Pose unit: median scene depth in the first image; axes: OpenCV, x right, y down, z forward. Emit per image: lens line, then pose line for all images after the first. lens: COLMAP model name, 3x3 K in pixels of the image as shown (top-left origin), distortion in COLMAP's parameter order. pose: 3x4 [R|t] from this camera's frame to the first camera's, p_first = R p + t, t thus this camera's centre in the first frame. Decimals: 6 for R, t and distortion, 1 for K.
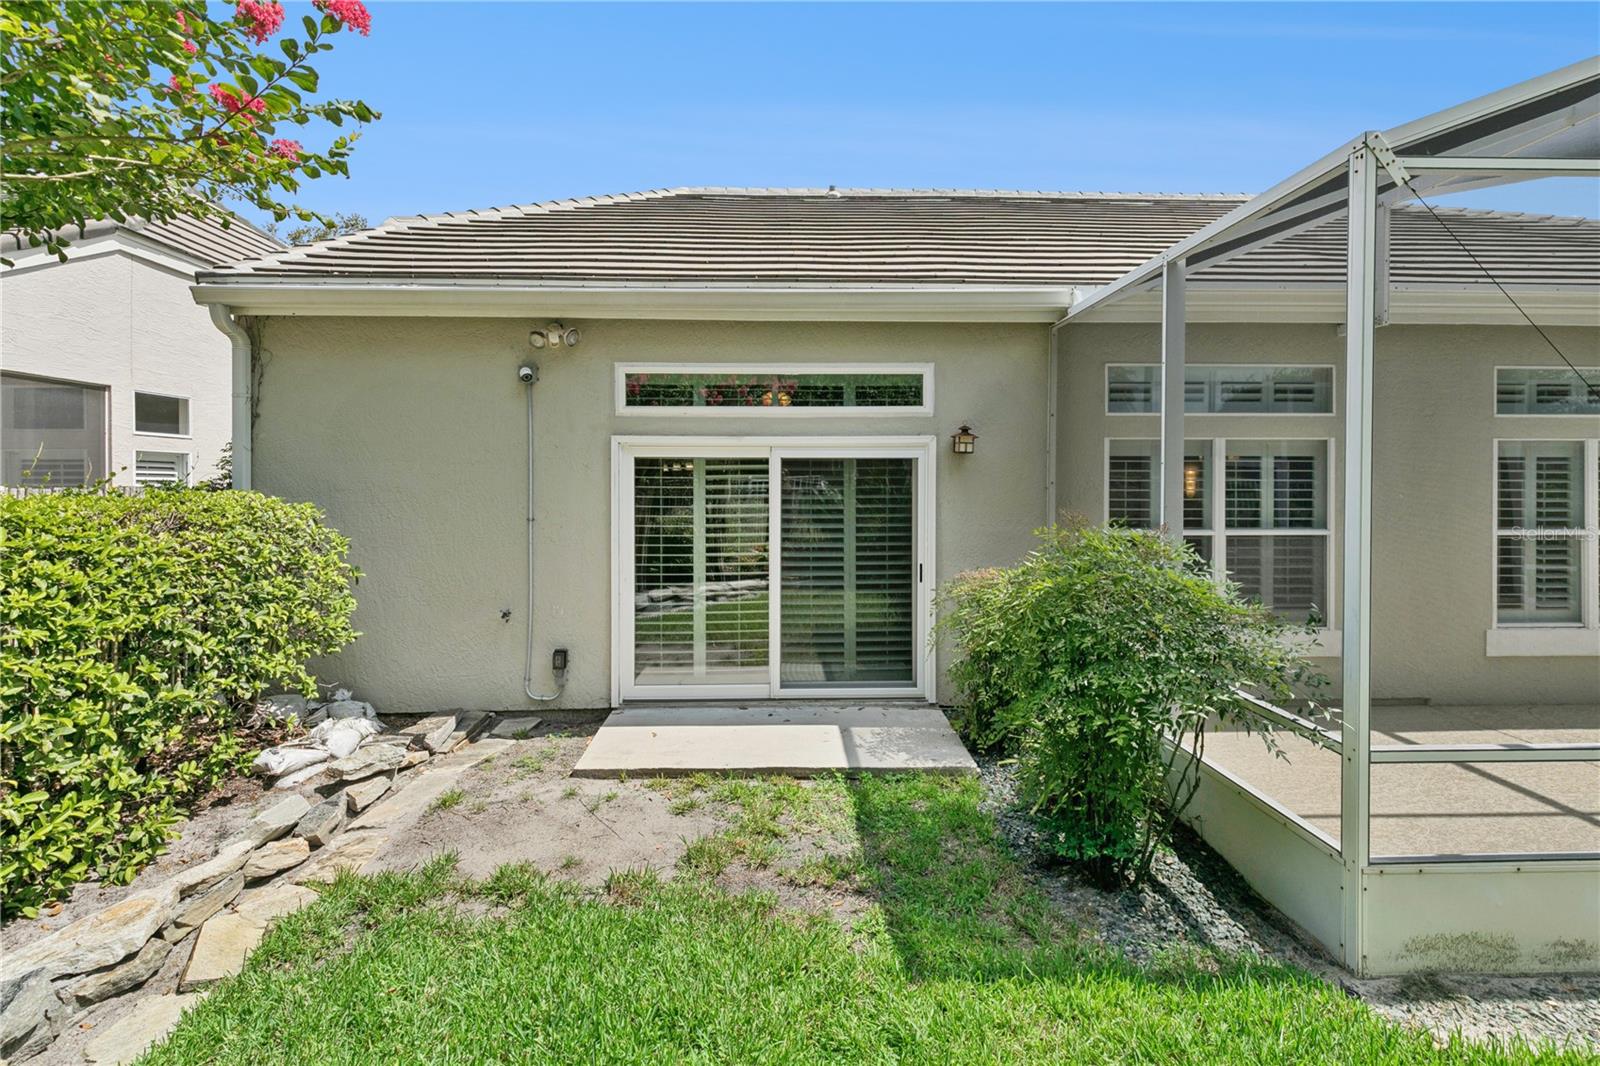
lens RADIAL K [[716.2, 0, 833.0], [0, 716.2, 530.2], [0, 0, 1]] dist [0.000694, 0.000576]
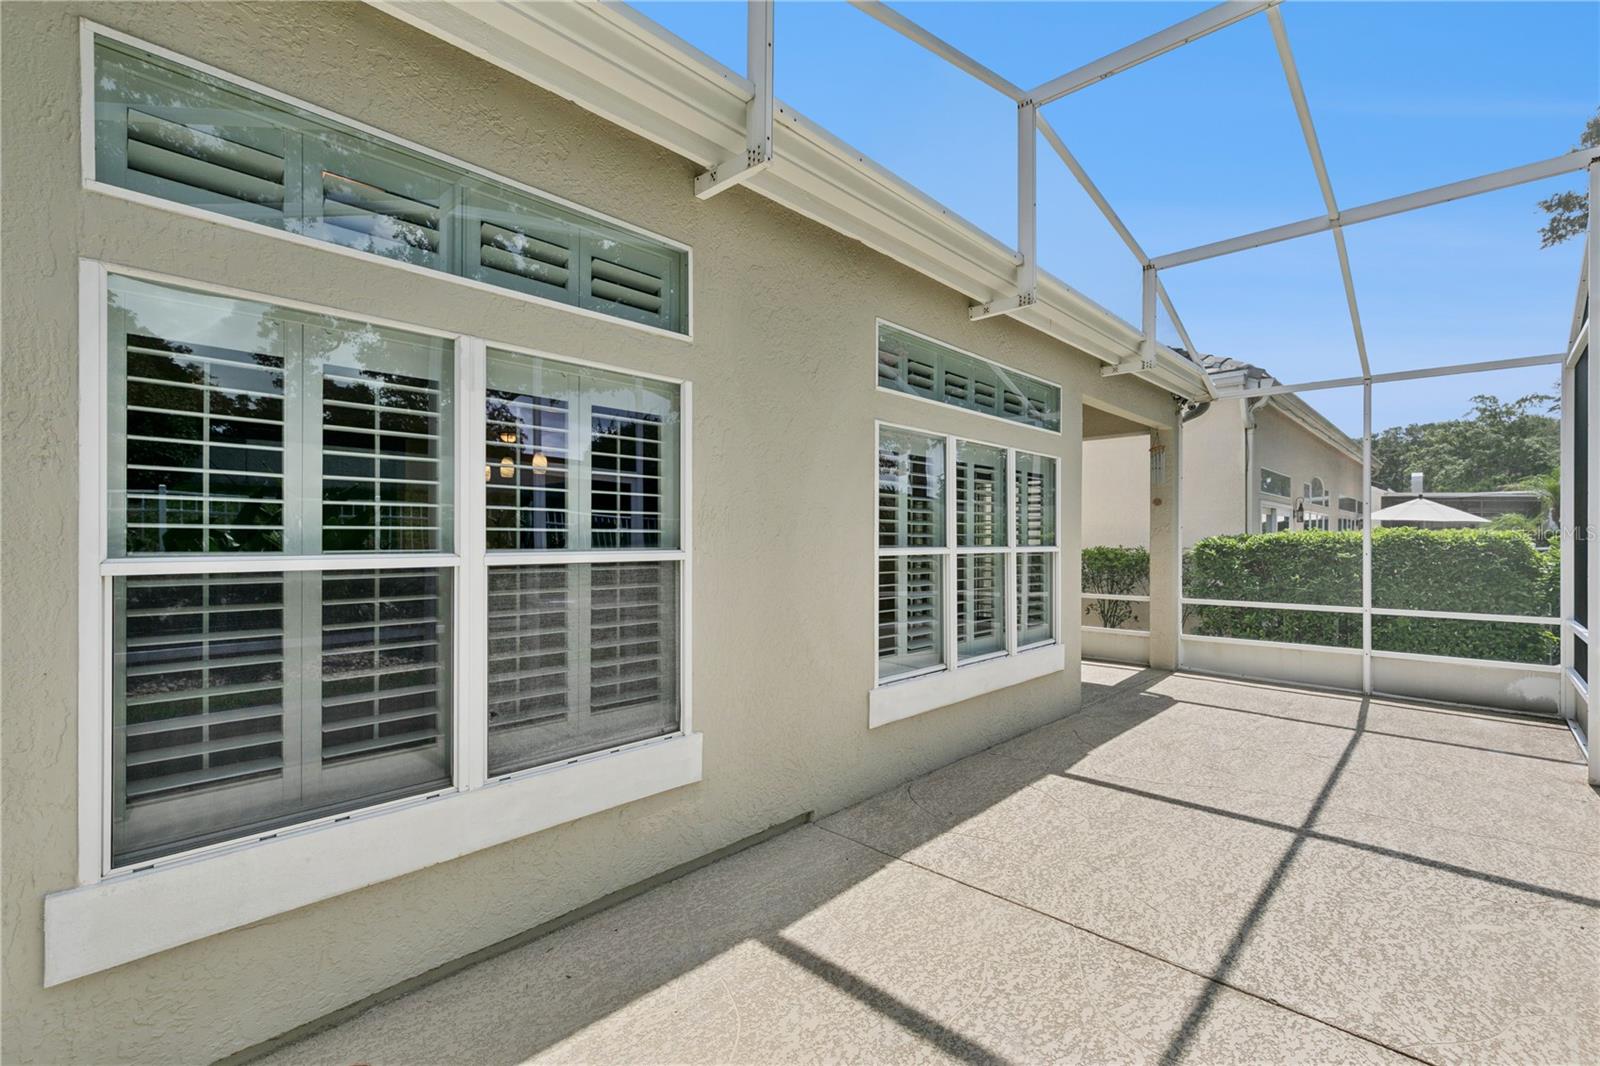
lens RADIAL K [[716.2, 0, 802.1], [0, 716.2, 538.5], [0, 0, 1]] dist [0.000694, 0.000576]
pose [[0.714176, 0.003133, 0.699960, 0.371147], [0.004116, 0.999954, -0.008676, -0.005104], [-0.699954, 0.009077, 0.714130, 0.541832]]
